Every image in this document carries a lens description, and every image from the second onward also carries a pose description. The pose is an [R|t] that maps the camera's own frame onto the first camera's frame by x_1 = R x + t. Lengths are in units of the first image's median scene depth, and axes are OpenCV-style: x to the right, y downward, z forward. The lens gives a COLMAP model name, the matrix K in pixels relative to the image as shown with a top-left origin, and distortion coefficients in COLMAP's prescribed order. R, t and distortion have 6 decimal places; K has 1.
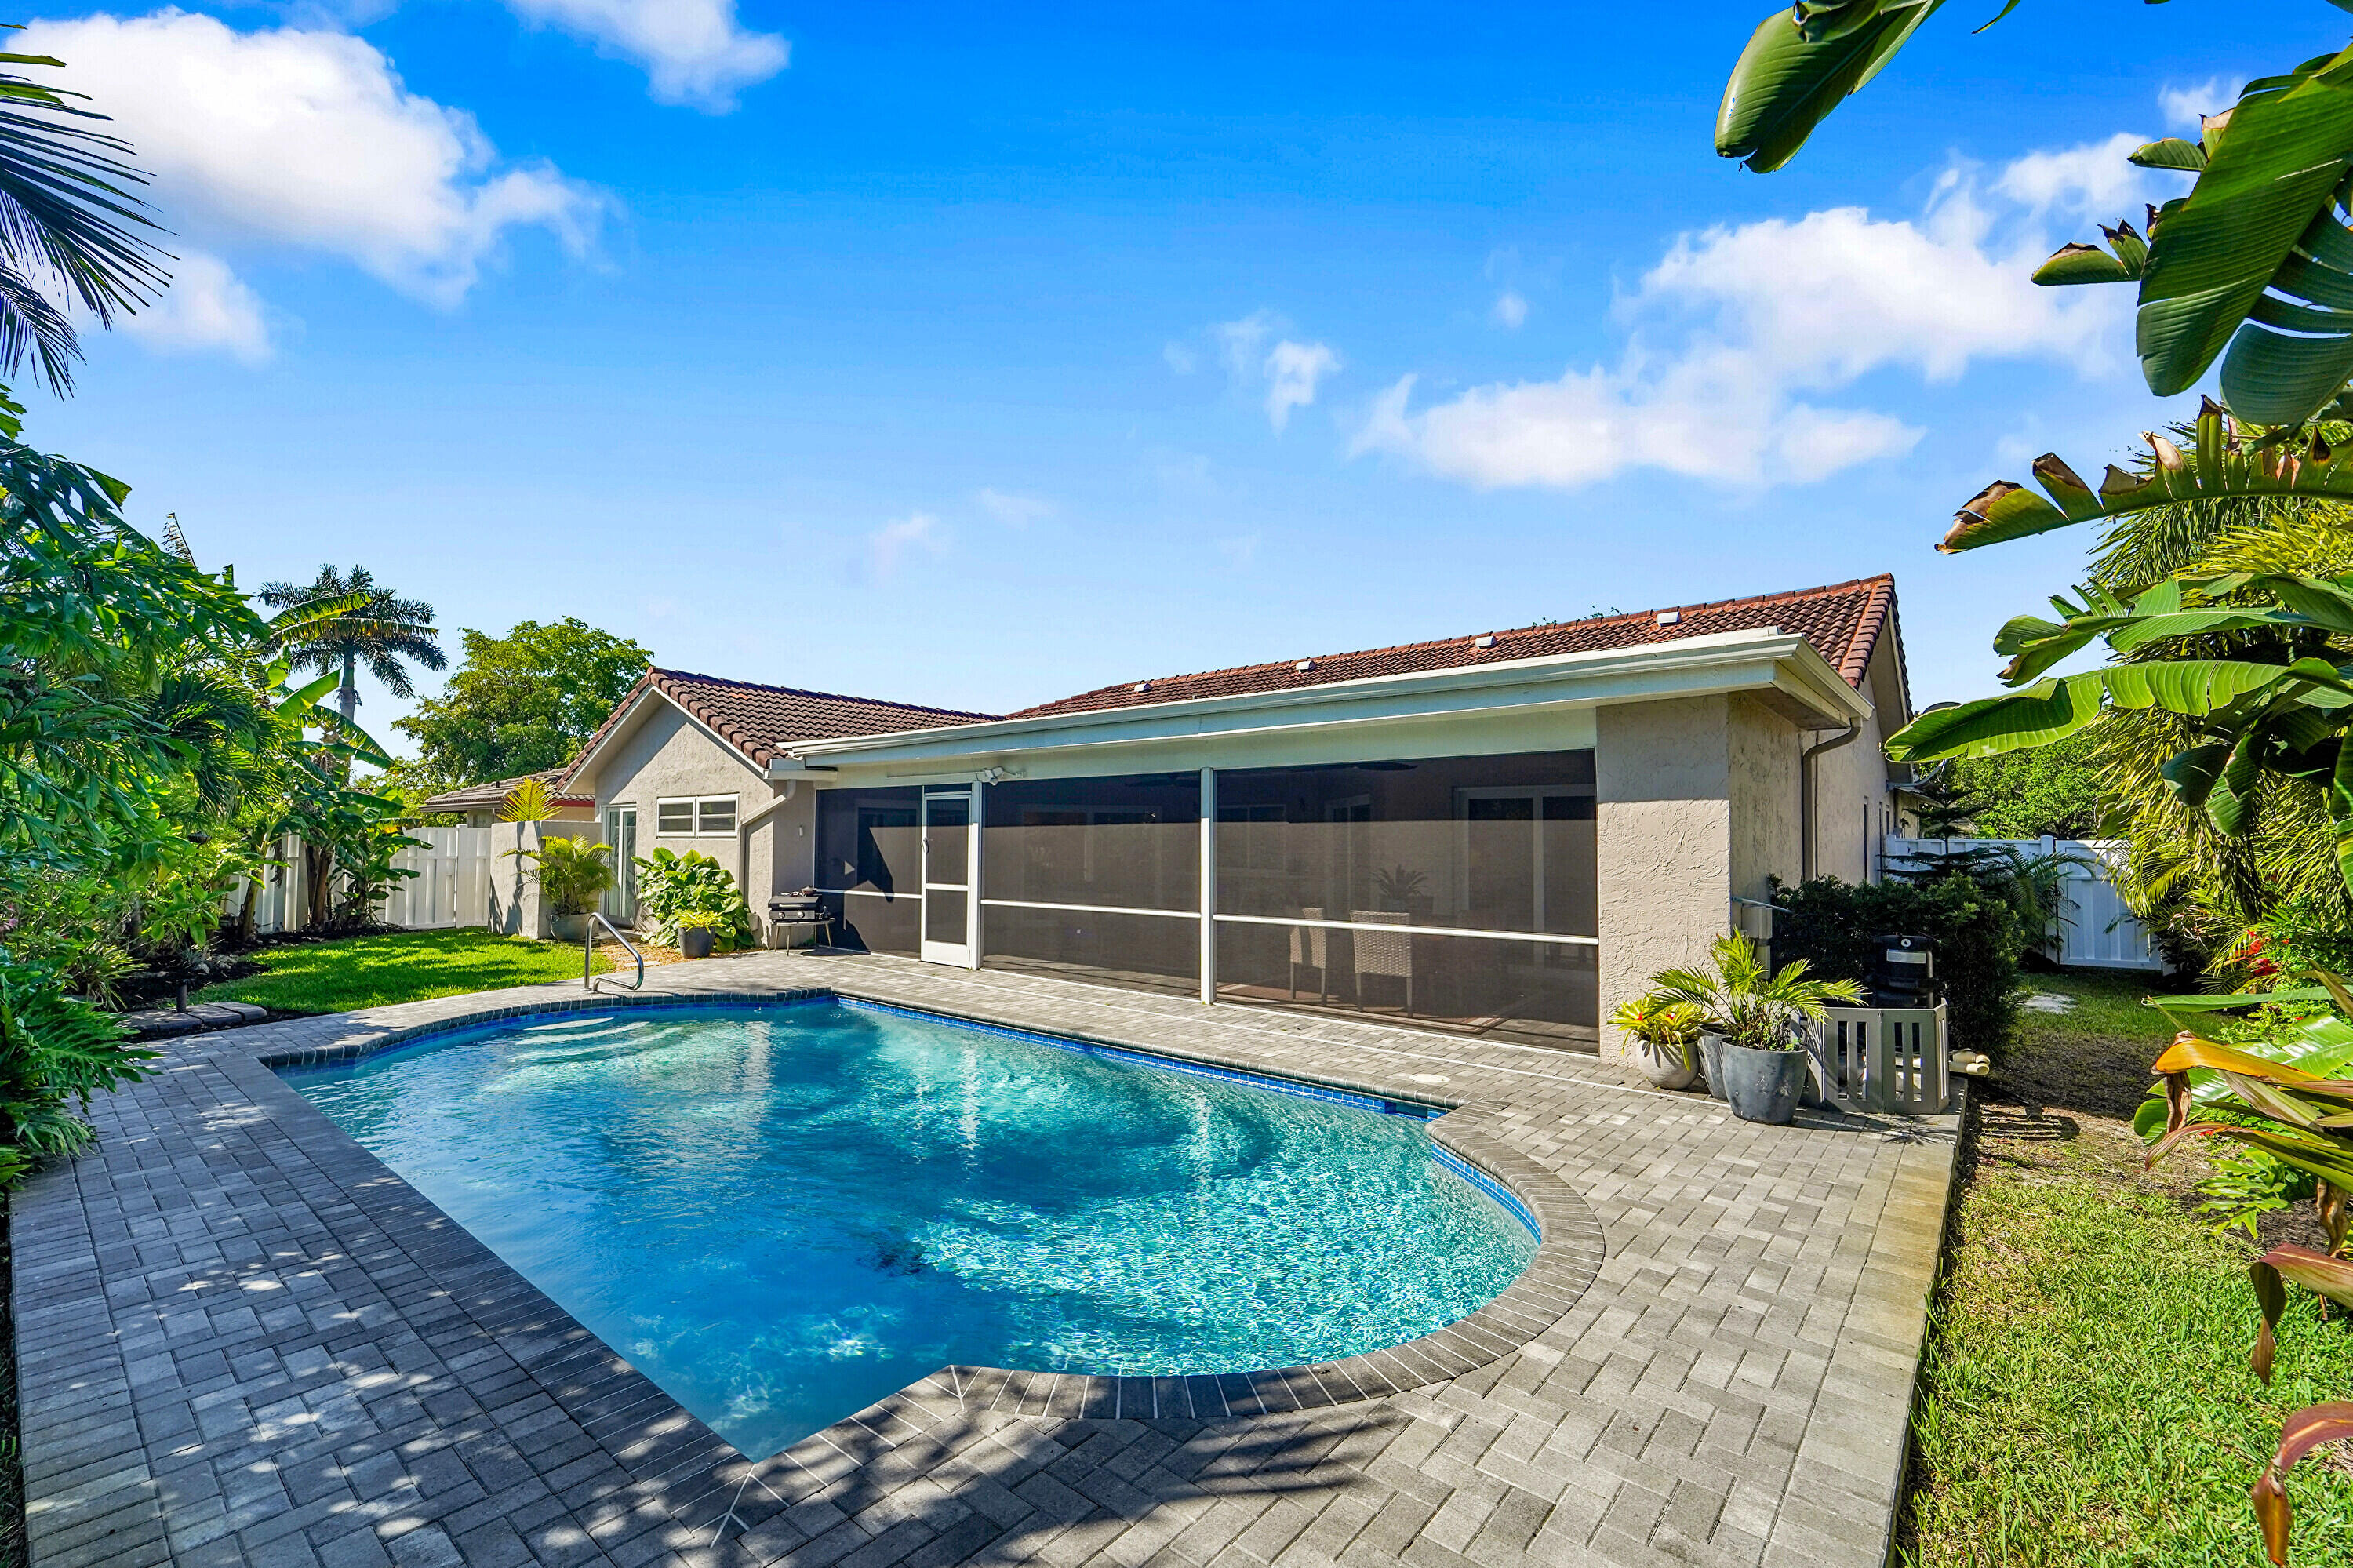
lens RADIAL K [[948.5, 0, 1171.7], [0, 948.5, 793.9], [0, 0, 1]] dist [0.001376, 0.000137]
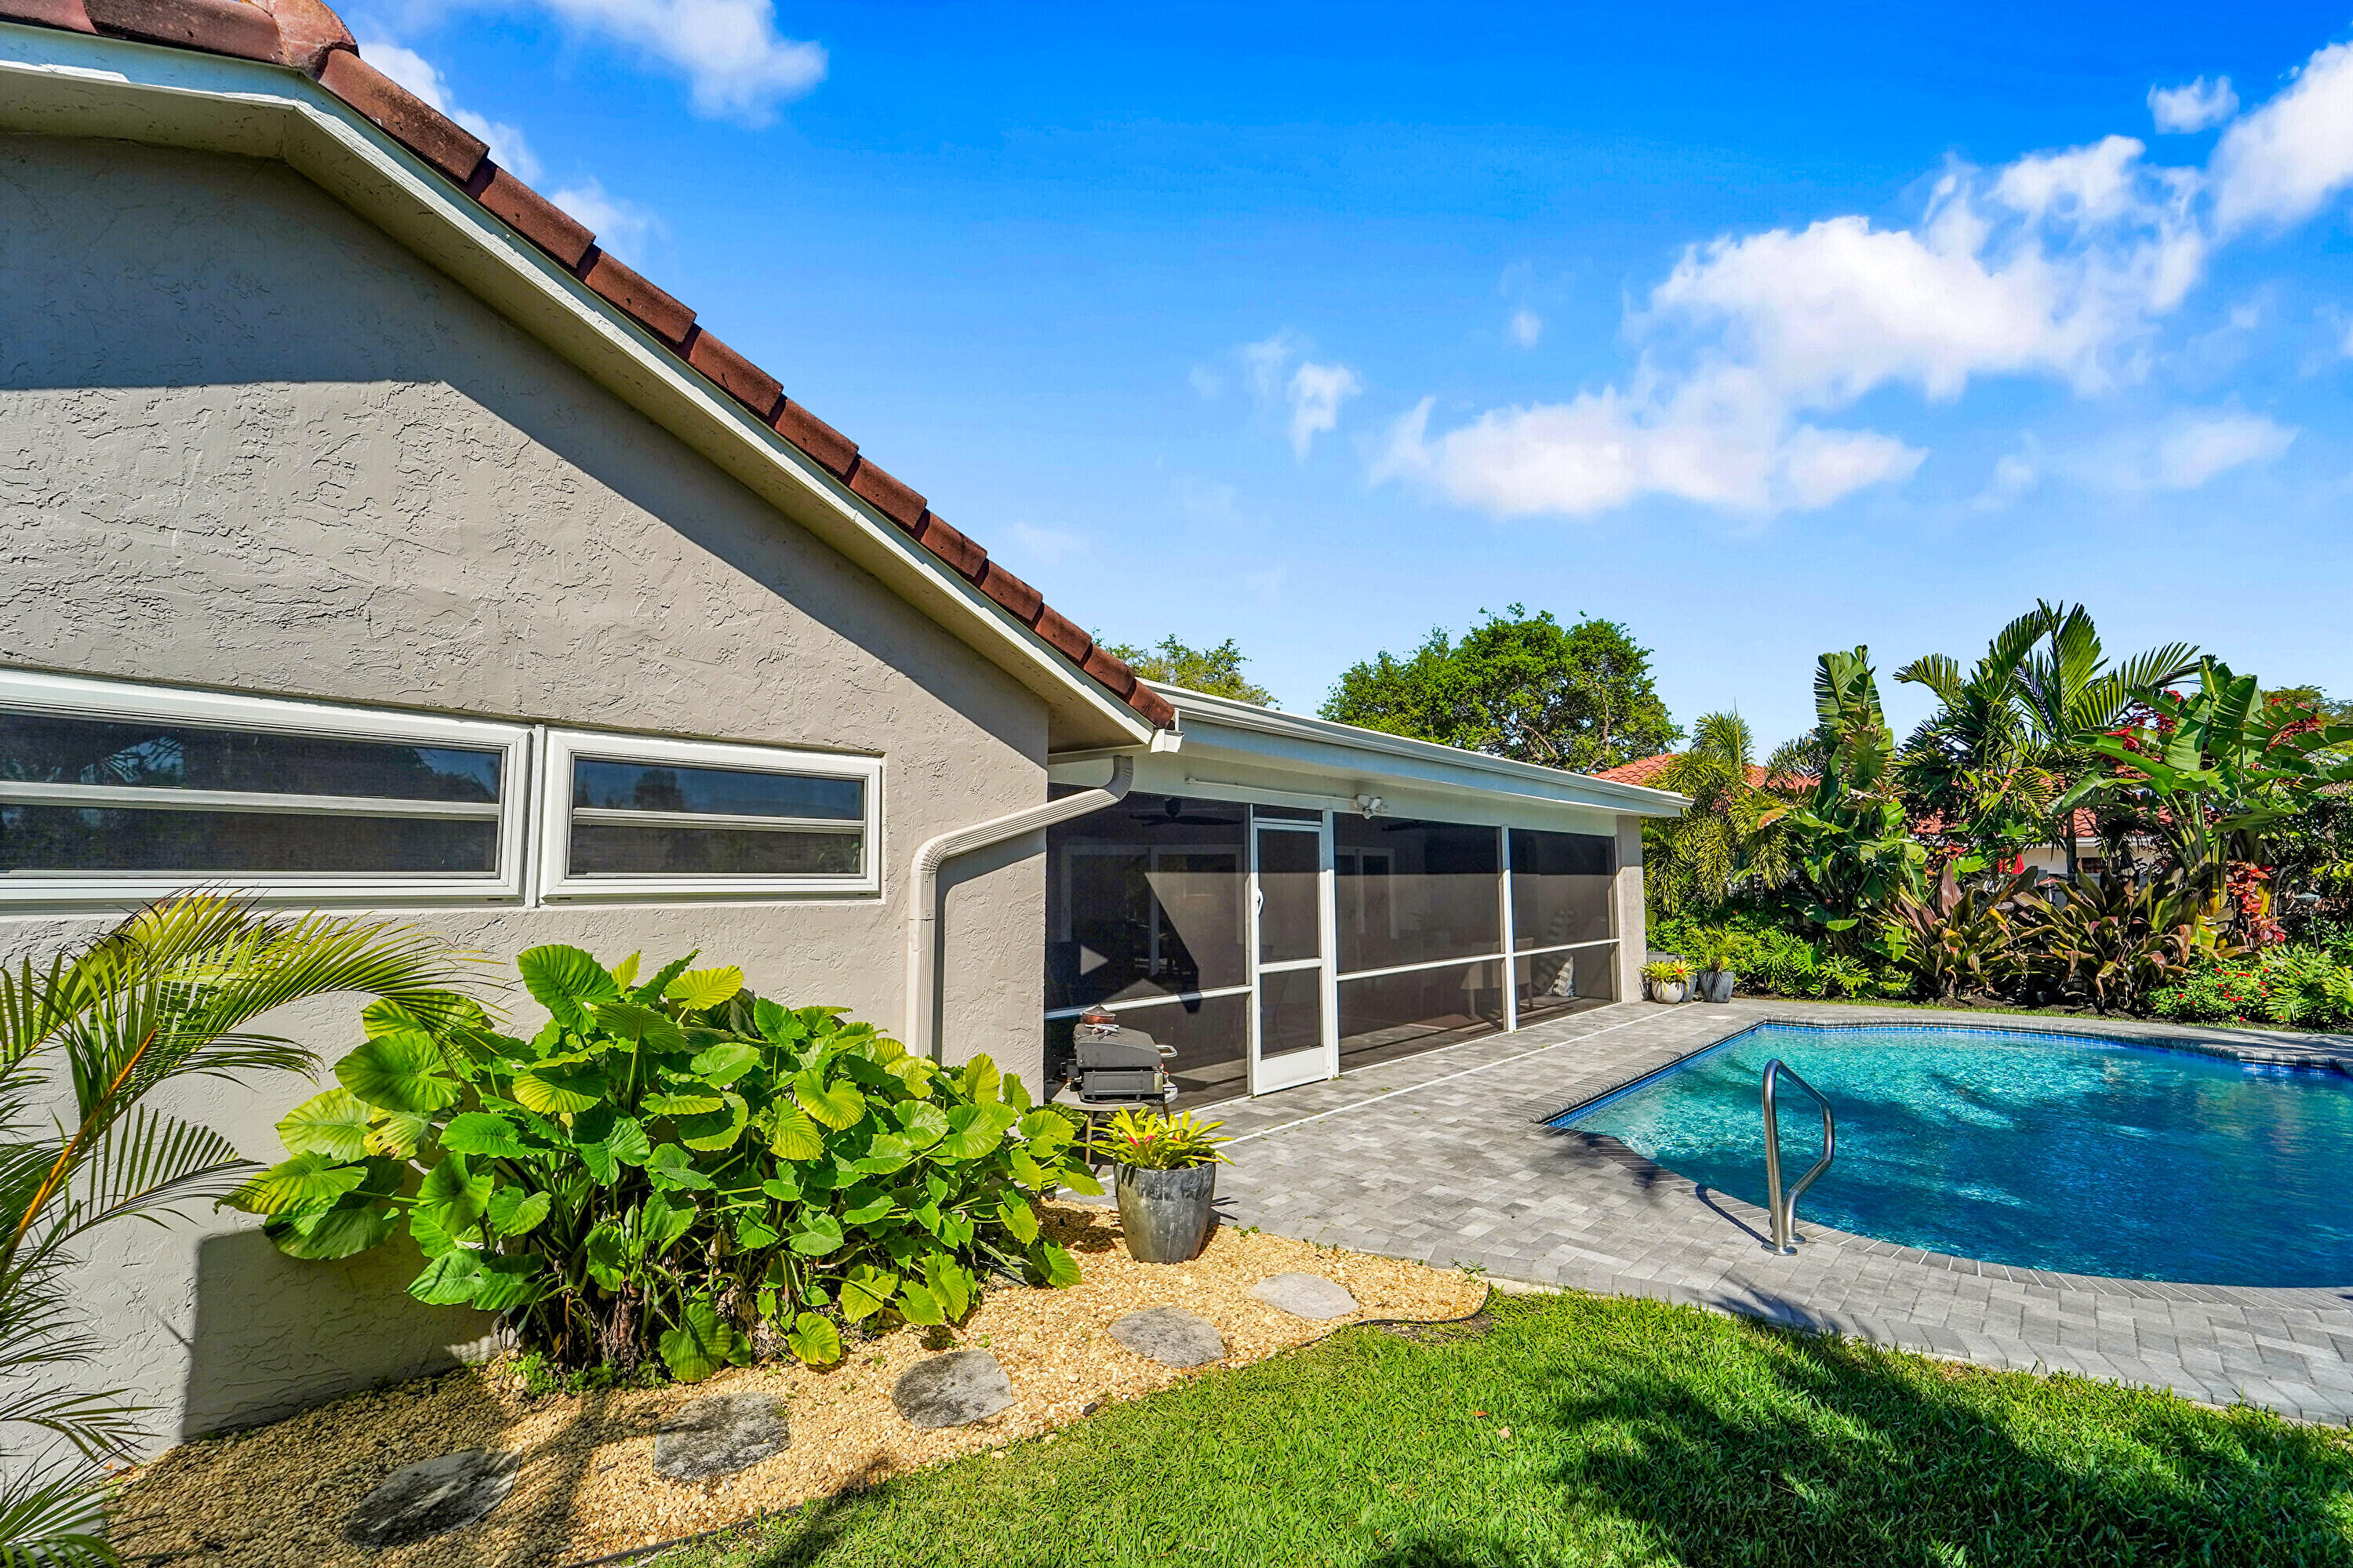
lens RADIAL K [[948.5, 0, 1171.7], [0, 948.5, 793.9], [0, 0, 1]] dist [0.001376, 0.000137]
pose [[0.077525, 0.097001, 0.992260, -0.904645], [-0.033539, 0.994946, -0.094643, 0.045709], [-0.996426, -0.025942, 0.080386, 1.034580]]
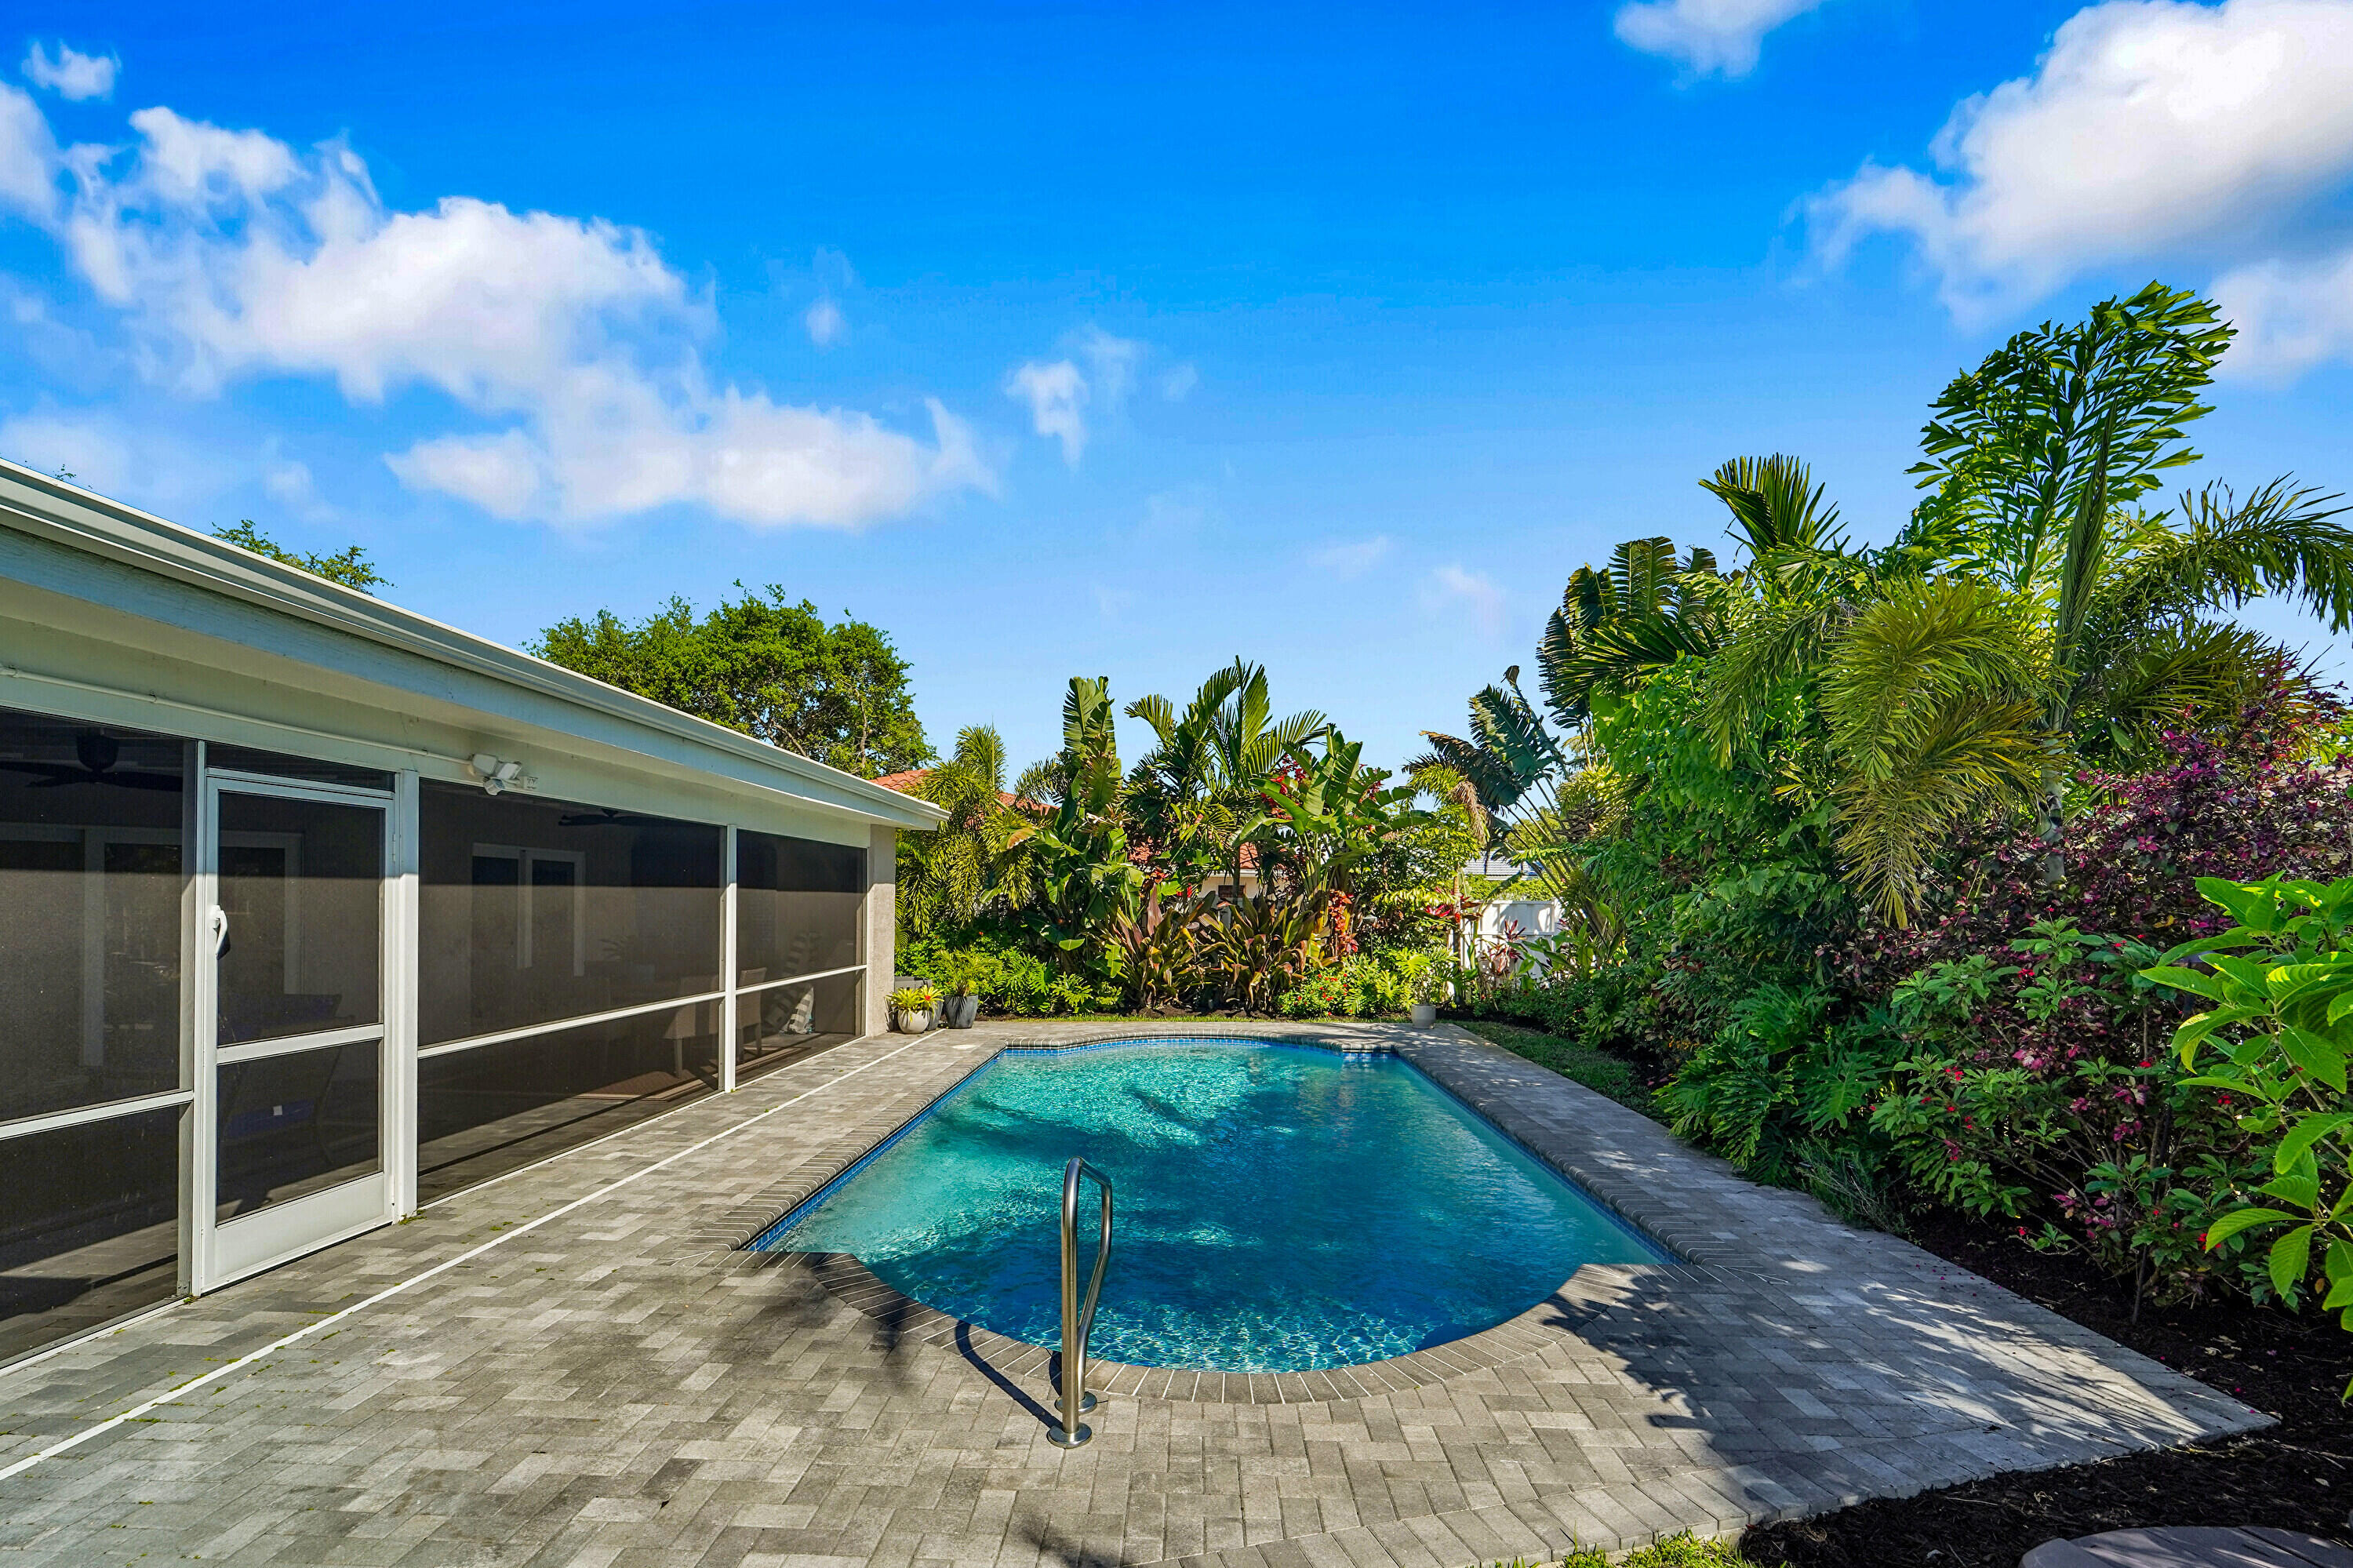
lens RADIAL K [[1000.3, 0, 1179.3], [0, 1000.3, 903.4], [0, 0, 1]] dist [0.001825, 0.000211]
pose [[-0.615984, -0.001856, 0.787756, -0.746342], [-0.035439, 0.999050, -0.025357, 0.043201], [-0.786961, -0.043537, -0.615465, 0.977446]]
